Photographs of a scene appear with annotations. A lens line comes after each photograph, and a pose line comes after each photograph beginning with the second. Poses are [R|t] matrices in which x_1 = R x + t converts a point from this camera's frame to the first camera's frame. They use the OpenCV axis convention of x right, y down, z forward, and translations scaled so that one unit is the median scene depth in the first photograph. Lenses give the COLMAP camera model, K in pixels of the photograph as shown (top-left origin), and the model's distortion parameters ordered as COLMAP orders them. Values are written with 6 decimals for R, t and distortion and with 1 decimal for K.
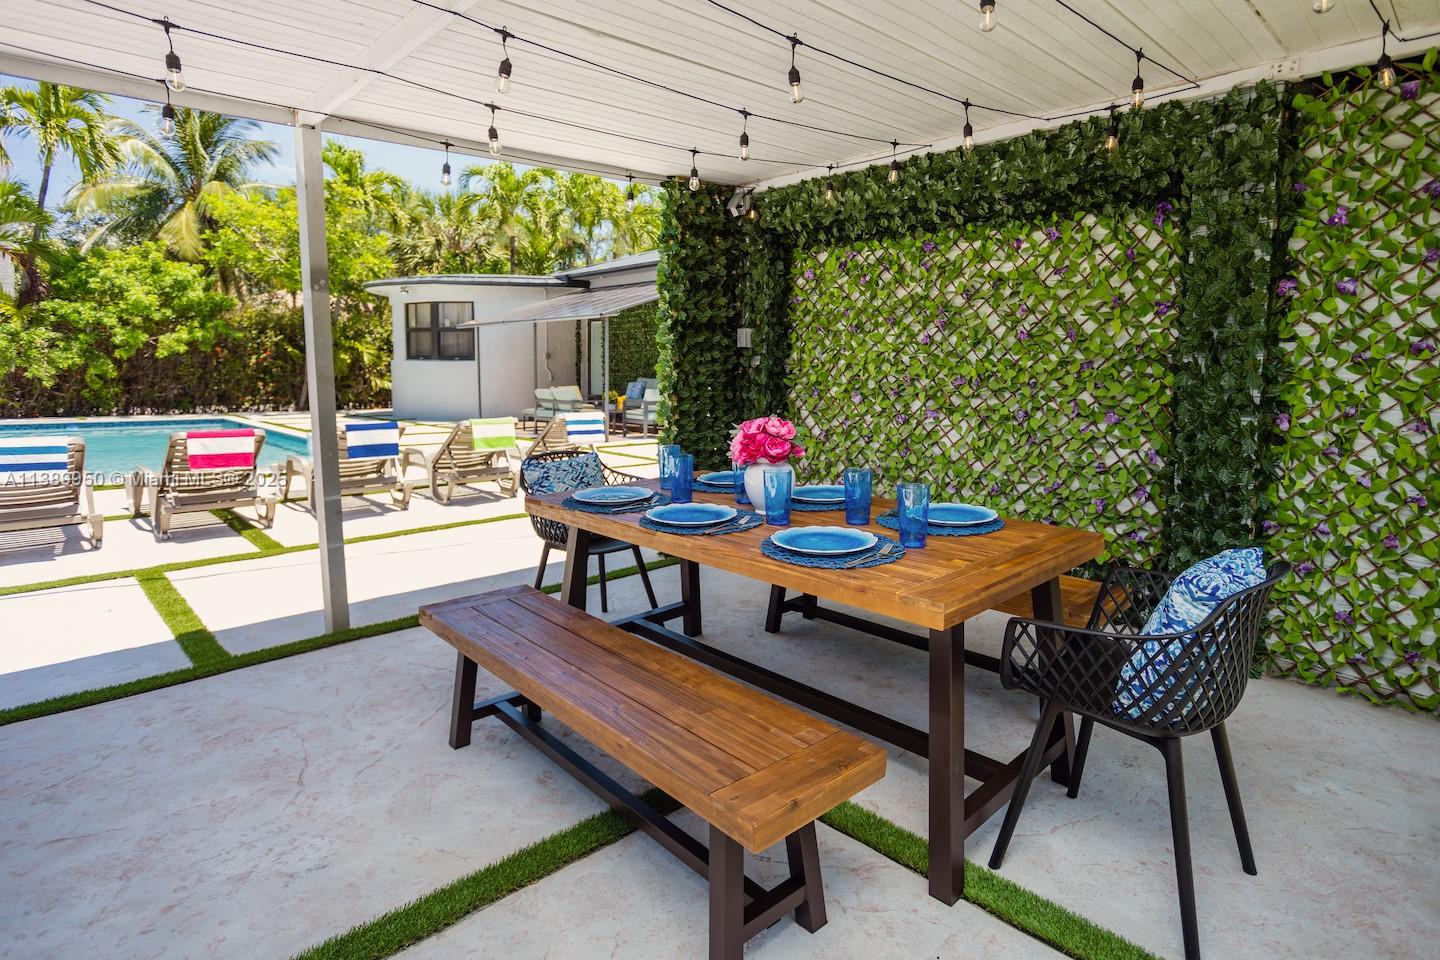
lens RADIAL K [[769.2, 0, 720.2], [0, 769.2, 462.2], [0, 0, 1]] dist [0.001326, -0.000103]
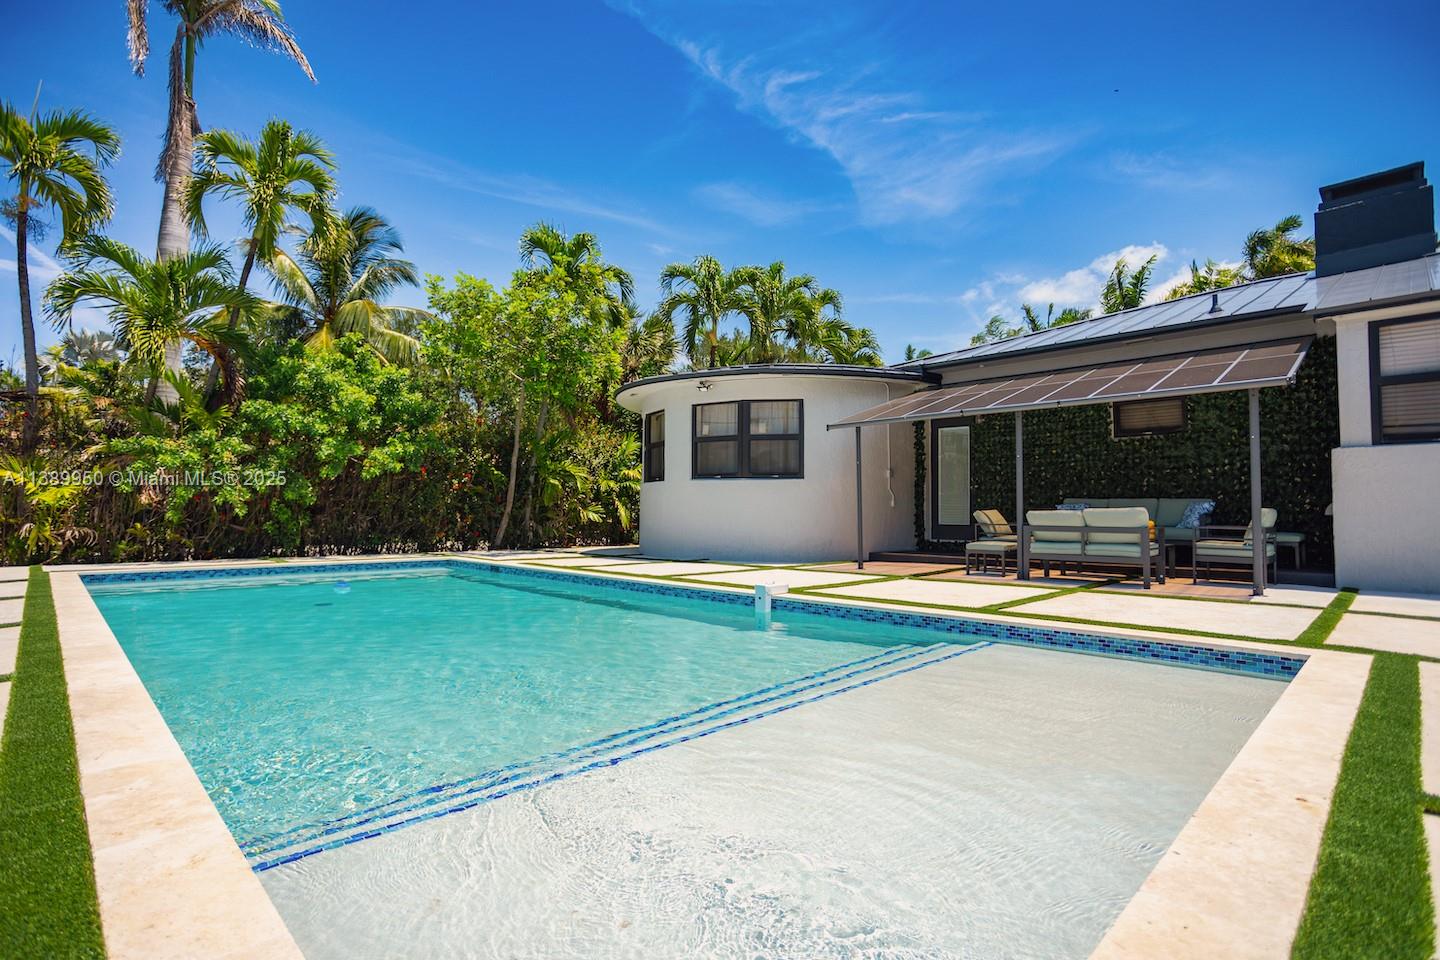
lens RADIAL K [[735.1, 0, 720.0], [0, 735.1, 480.0], [0, 0, 1]] dist [-0.076435, 0.000020]
pose [[0.999819, -0.006310, 0.017943, -0.402832], [0.009106, 0.987029, -0.160281, -0.019661], [-0.016699, 0.160416, 0.986908, 0.308551]]
